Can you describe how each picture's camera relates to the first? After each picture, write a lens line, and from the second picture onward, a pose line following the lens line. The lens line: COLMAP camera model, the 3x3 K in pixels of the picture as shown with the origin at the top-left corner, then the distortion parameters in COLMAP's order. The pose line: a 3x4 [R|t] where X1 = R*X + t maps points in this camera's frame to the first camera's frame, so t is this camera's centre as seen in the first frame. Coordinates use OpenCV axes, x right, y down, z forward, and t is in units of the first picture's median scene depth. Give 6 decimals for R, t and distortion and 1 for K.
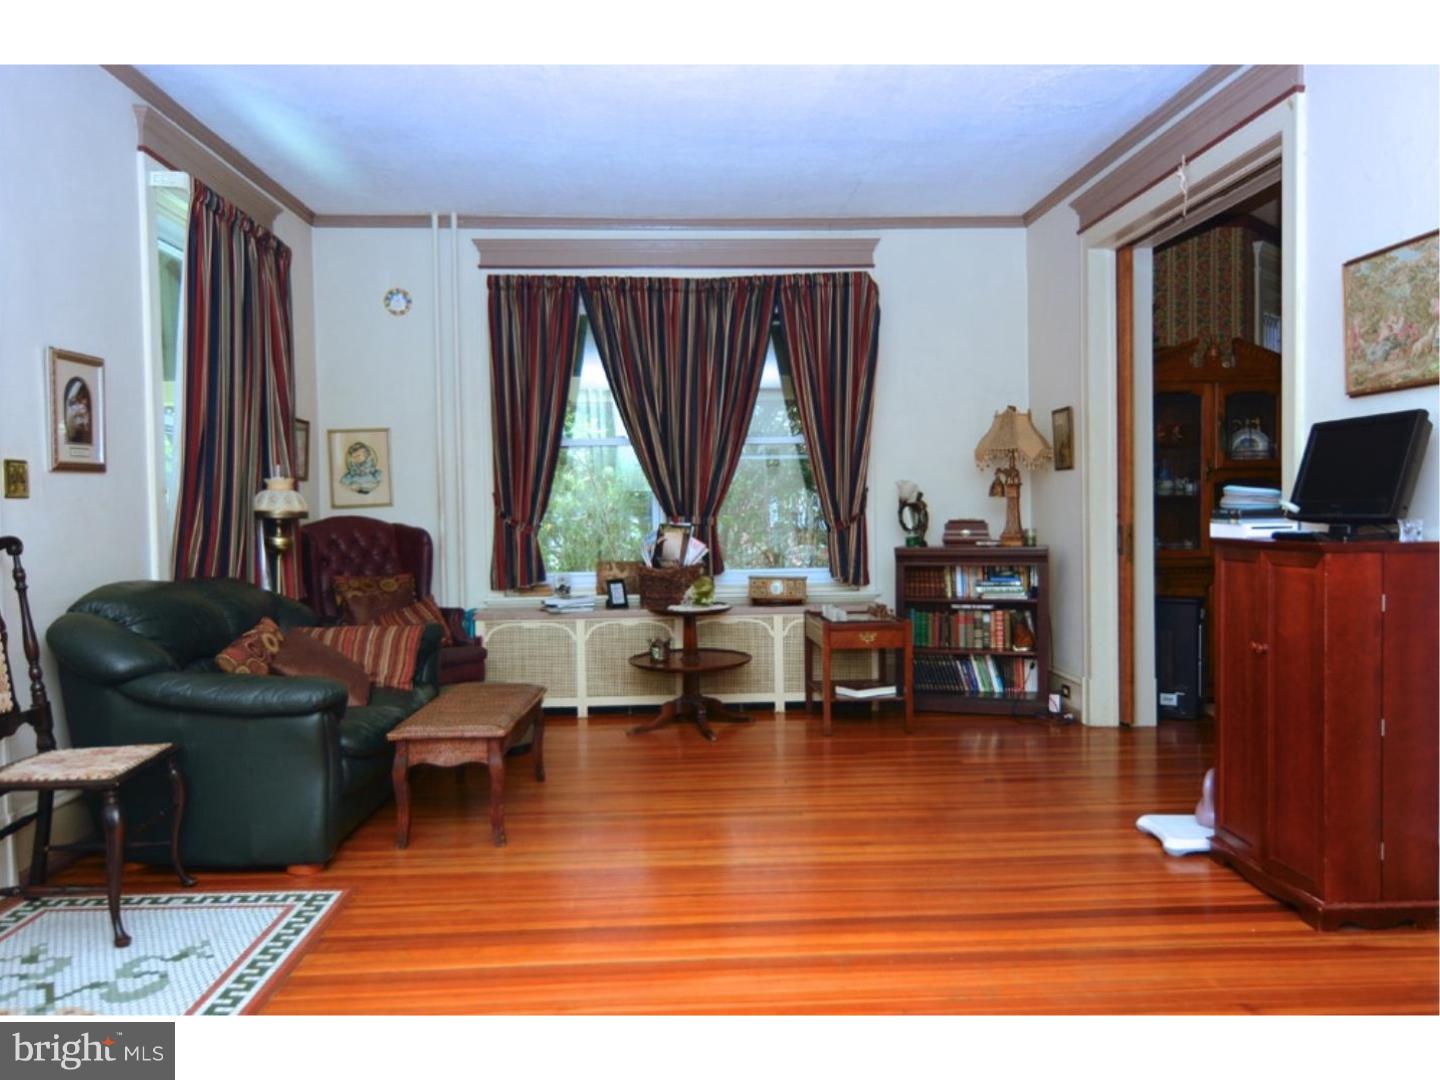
lens RADIAL K [[1056.2, 0, 717.9], [0, 1056.2, 537.3], [0, 0, 1]] dist [-0.009884, -0.006075]
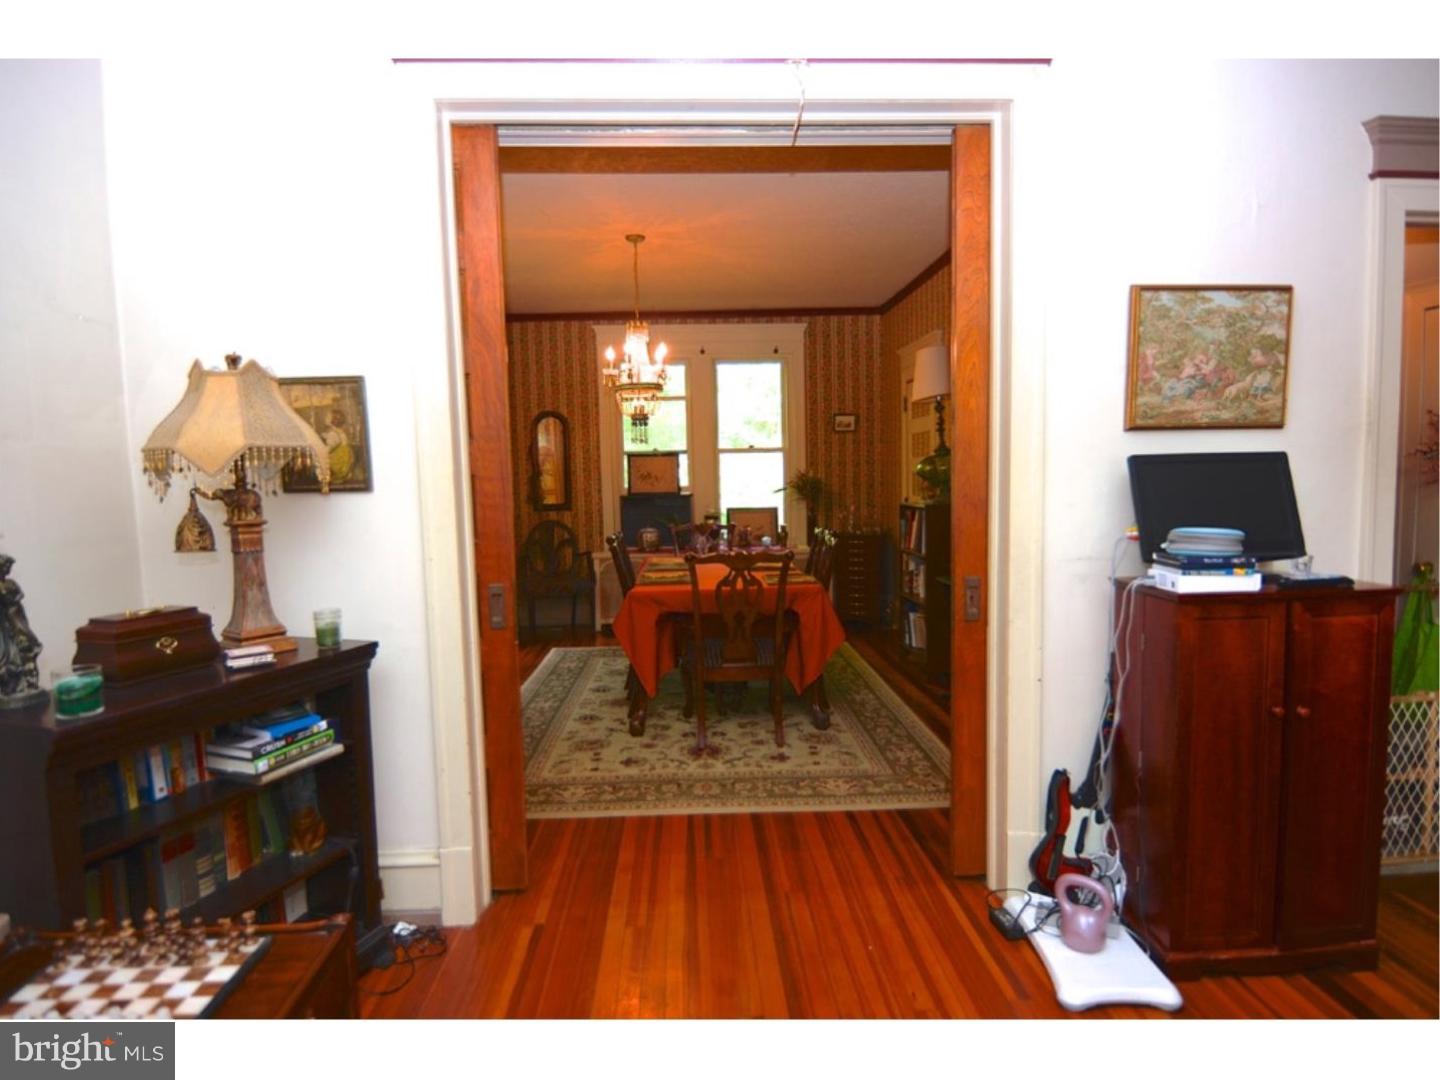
lens RADIAL K [[777.4, 0, 722.0], [0, 777.4, 533.2], [0, 0, 1]] dist [-0.007847, -0.003897]
pose [[-0.004761, -0.057019, 0.998362, -0.113549], [0.048686, 0.997176, 0.057184, -0.104011], [-0.998803, 0.048878, -0.001972, 1.463642]]
